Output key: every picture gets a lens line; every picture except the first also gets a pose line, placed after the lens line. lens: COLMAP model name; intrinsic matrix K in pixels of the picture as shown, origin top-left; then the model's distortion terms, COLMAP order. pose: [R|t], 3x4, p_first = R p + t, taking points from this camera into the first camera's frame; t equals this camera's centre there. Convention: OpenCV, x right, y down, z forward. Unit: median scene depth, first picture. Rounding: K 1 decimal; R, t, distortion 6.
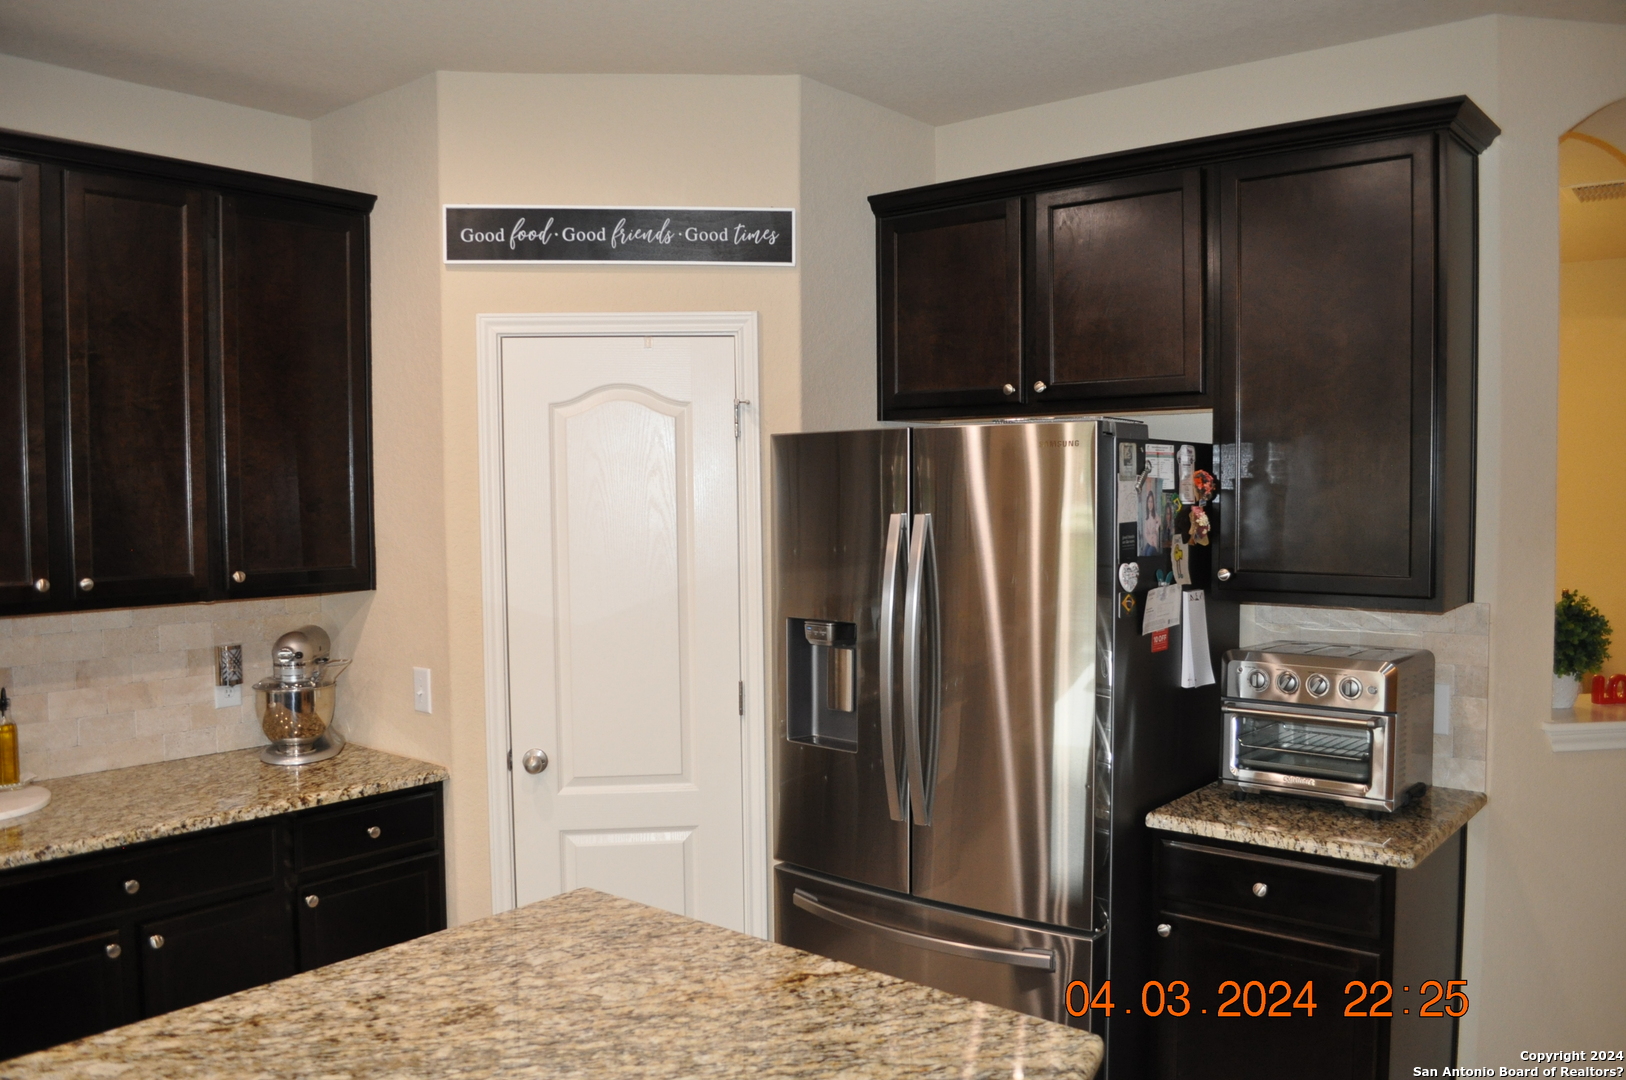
lens RADIAL K [[1284.4, 0, 815.7], [0, 1284.4, 542.5], [0, 0, 1]] dist [-0.077634, 0.015116]
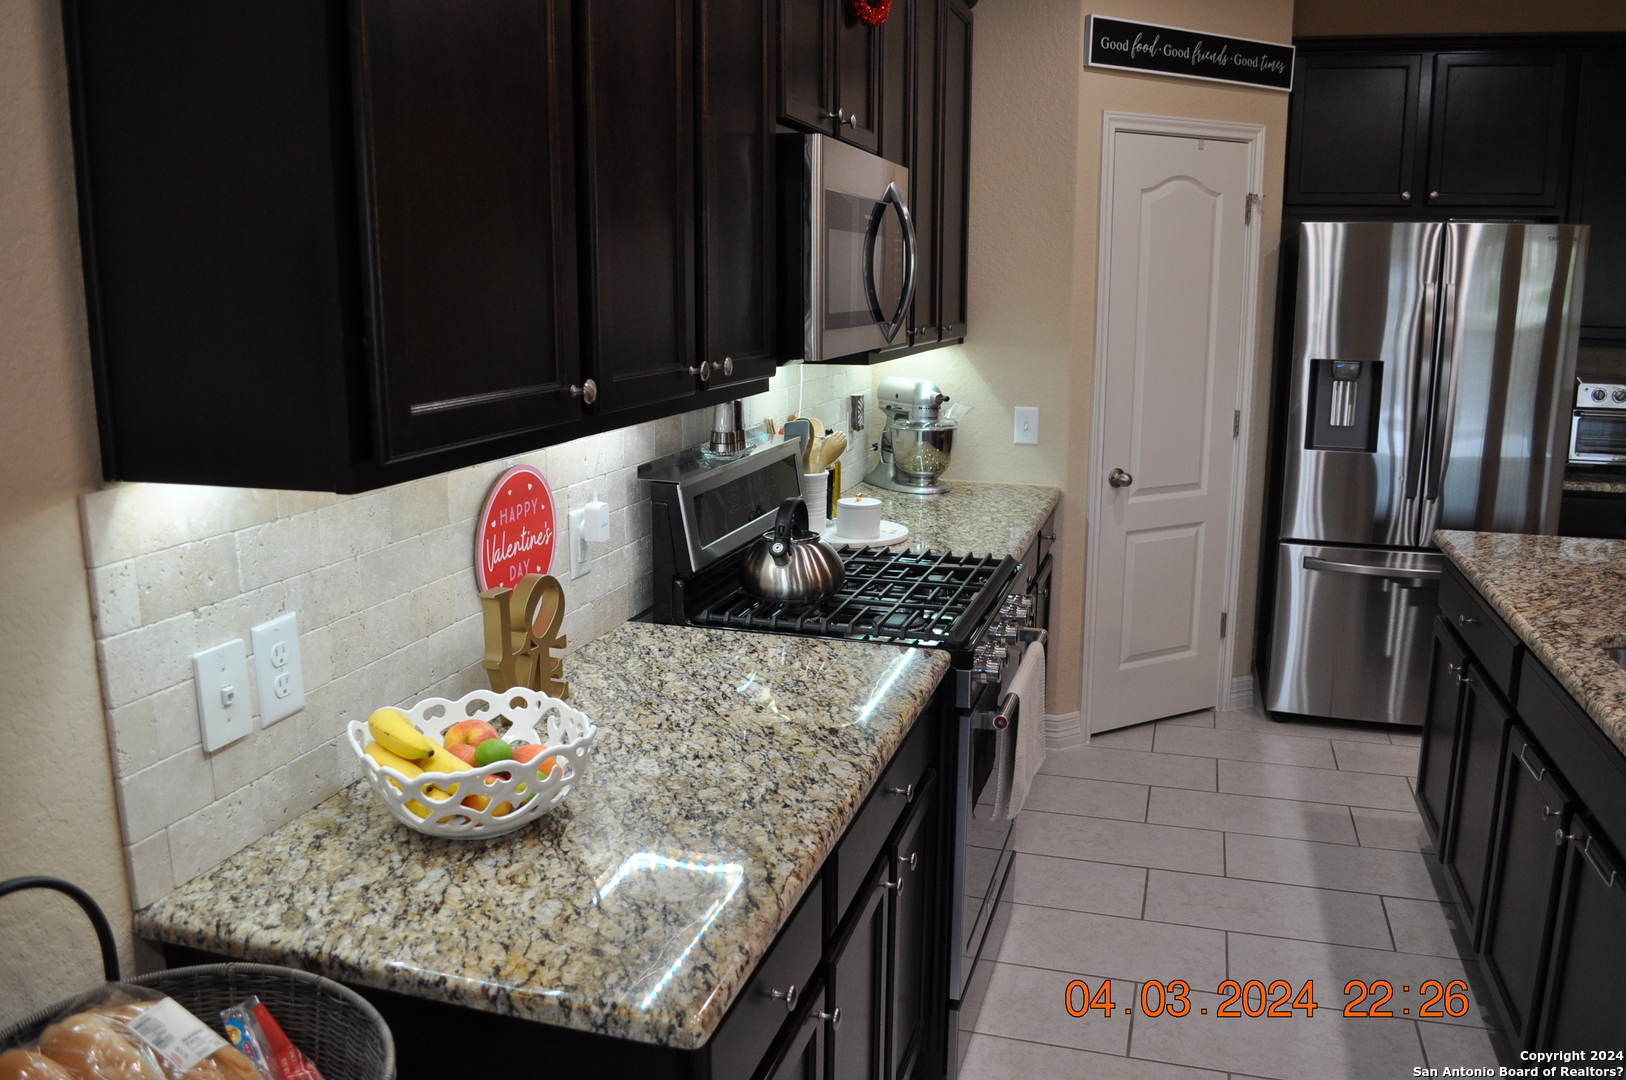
lens RADIAL K [[1284.4, 0, 819.0], [0, 1284.4, 541.2], [0, 0, 1]] dist [-0.077634, 0.015116]
pose [[0.918931, -0.067473, 0.388603, -1.012139], [0.005503, 0.987356, 0.158420, 0.031899], [-0.394379, -0.143439, 0.907684, -0.043199]]
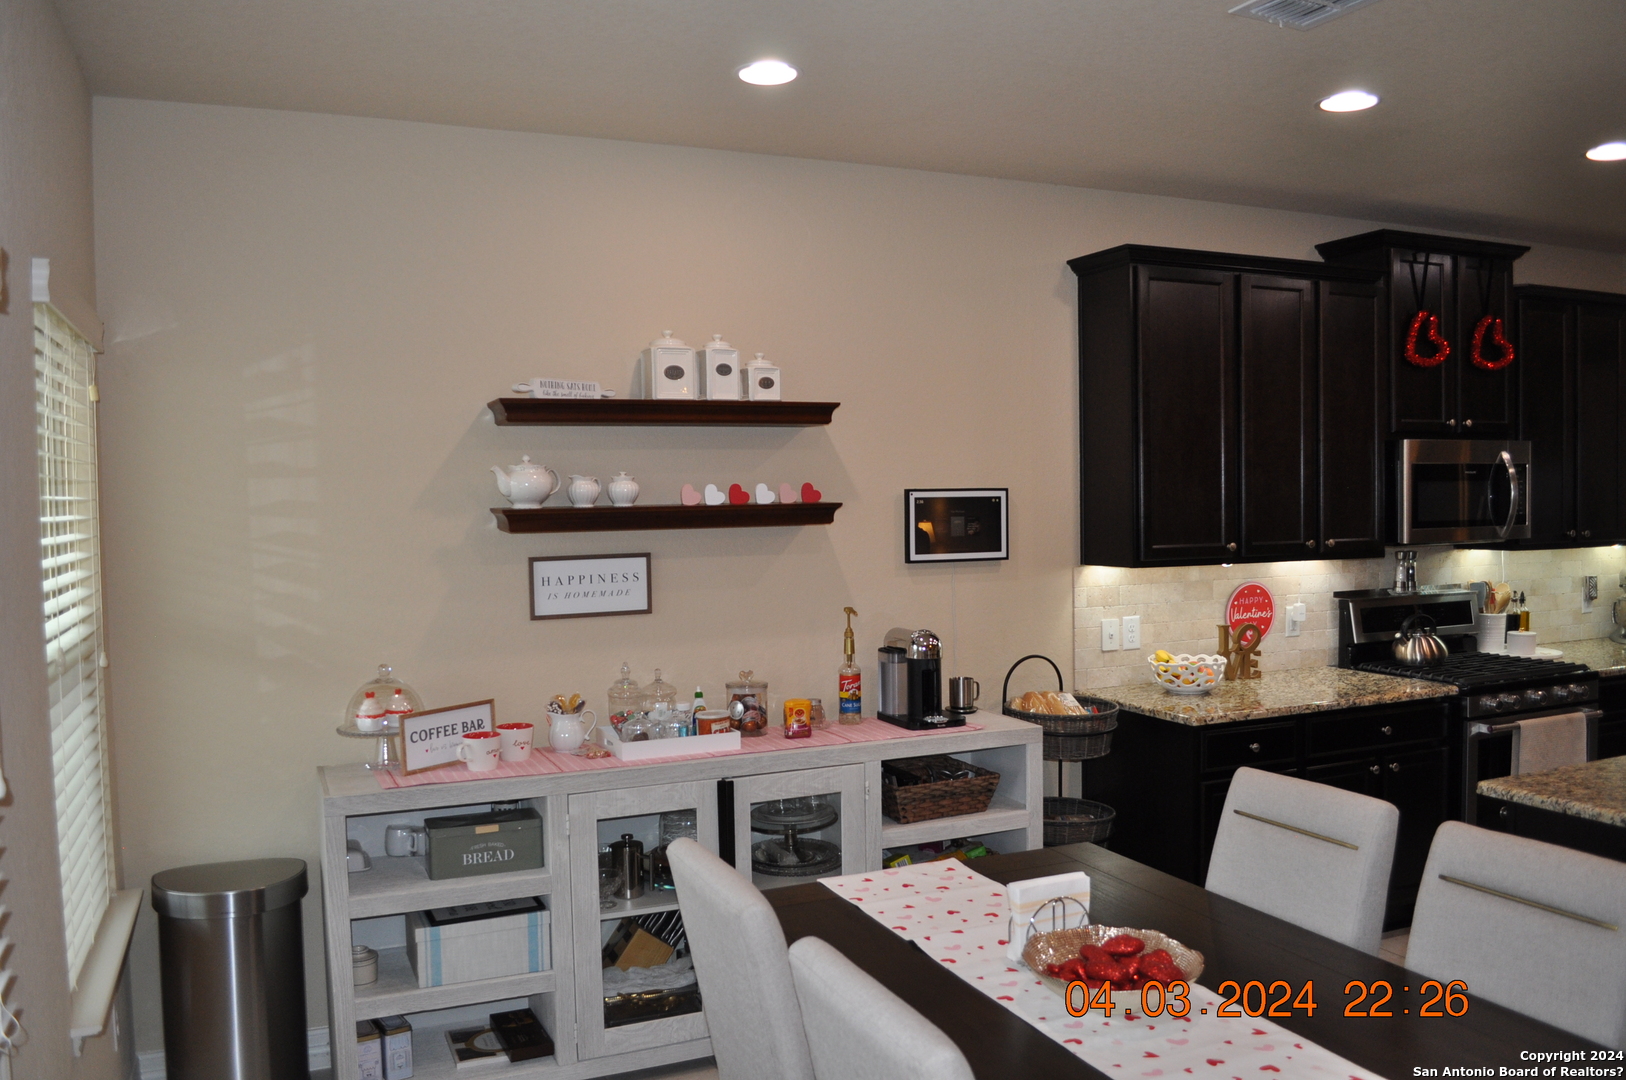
lens RADIAL K [[1284.4, 0, 816.4], [0, 1284.4, 545.2], [0, 0, 1]] dist [-0.077634, 0.015116]
pose [[0.896880, 0.009046, -0.442182, -0.699072], [-0.010130, 0.999949, -0.000088, 0.055271], [0.442158, 0.004558, 0.896925, -1.001639]]
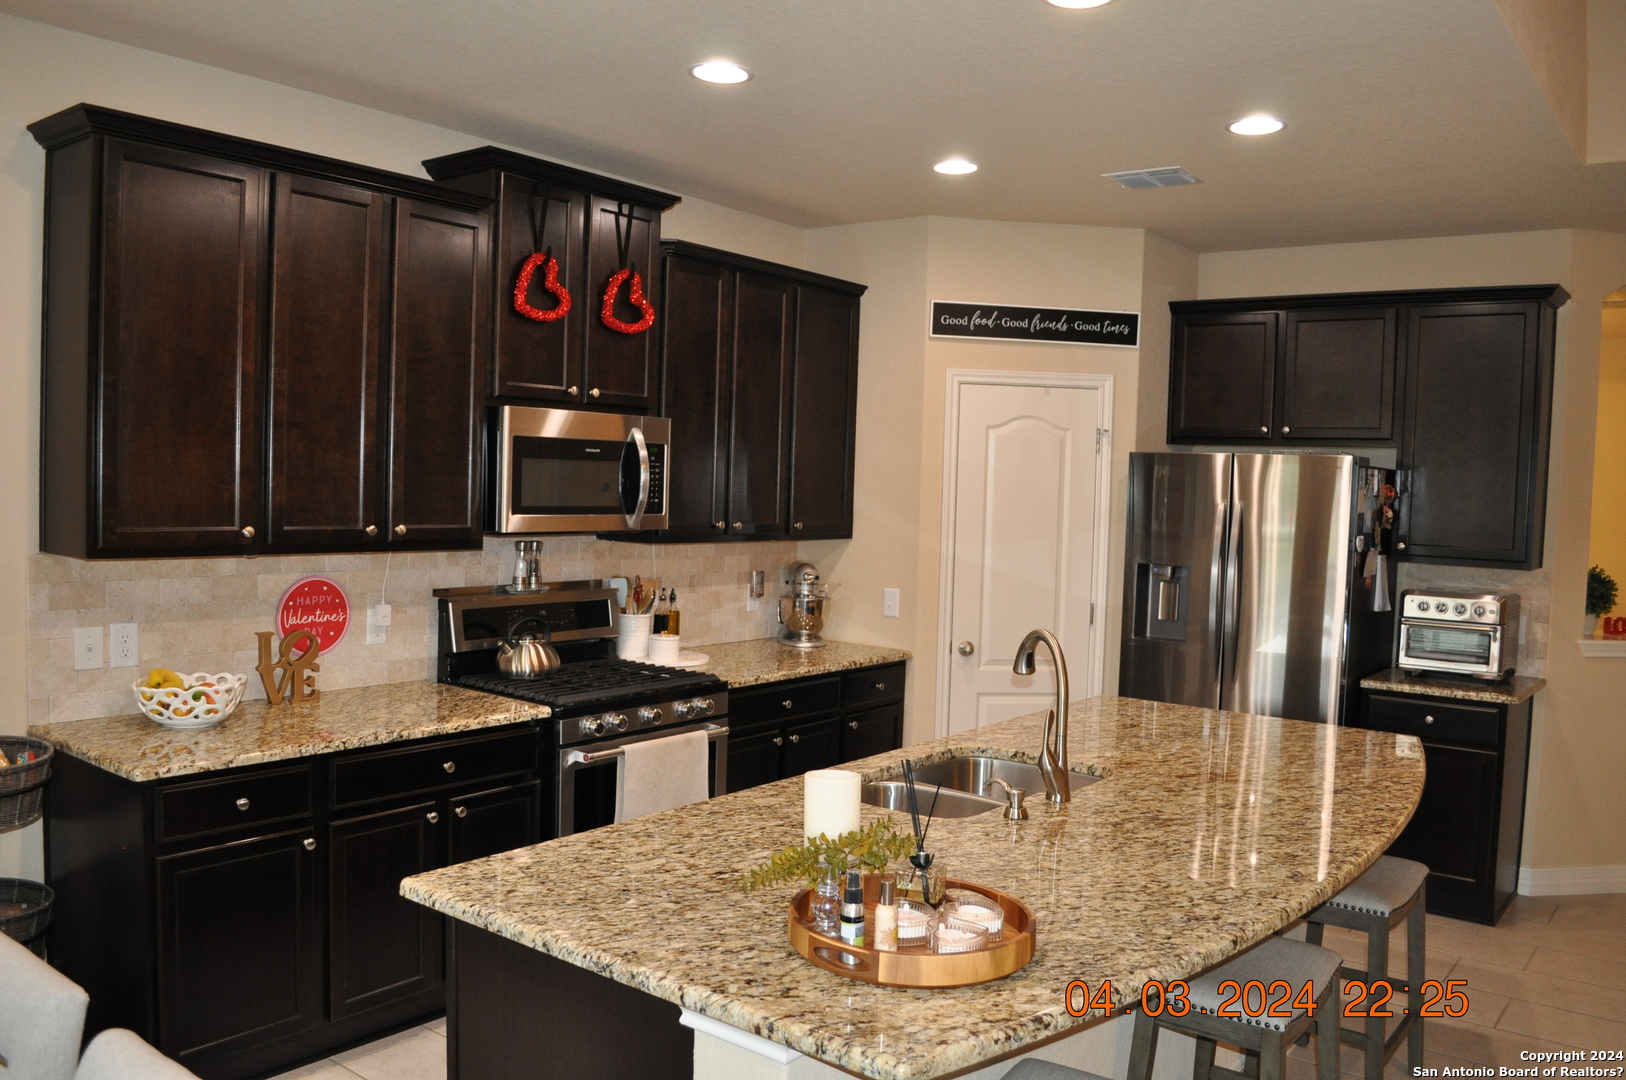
lens RADIAL K [[1284.4, 0, 818.4], [0, 1284.4, 545.6], [0, 0, 1]] dist [-0.077634, 0.015116]
pose [[0.998634, 0.038106, 0.035761, -0.479144], [-0.038426, 0.999227, 0.008320, 0.036832], [-0.035417, -0.009683, 0.999326, -0.615700]]
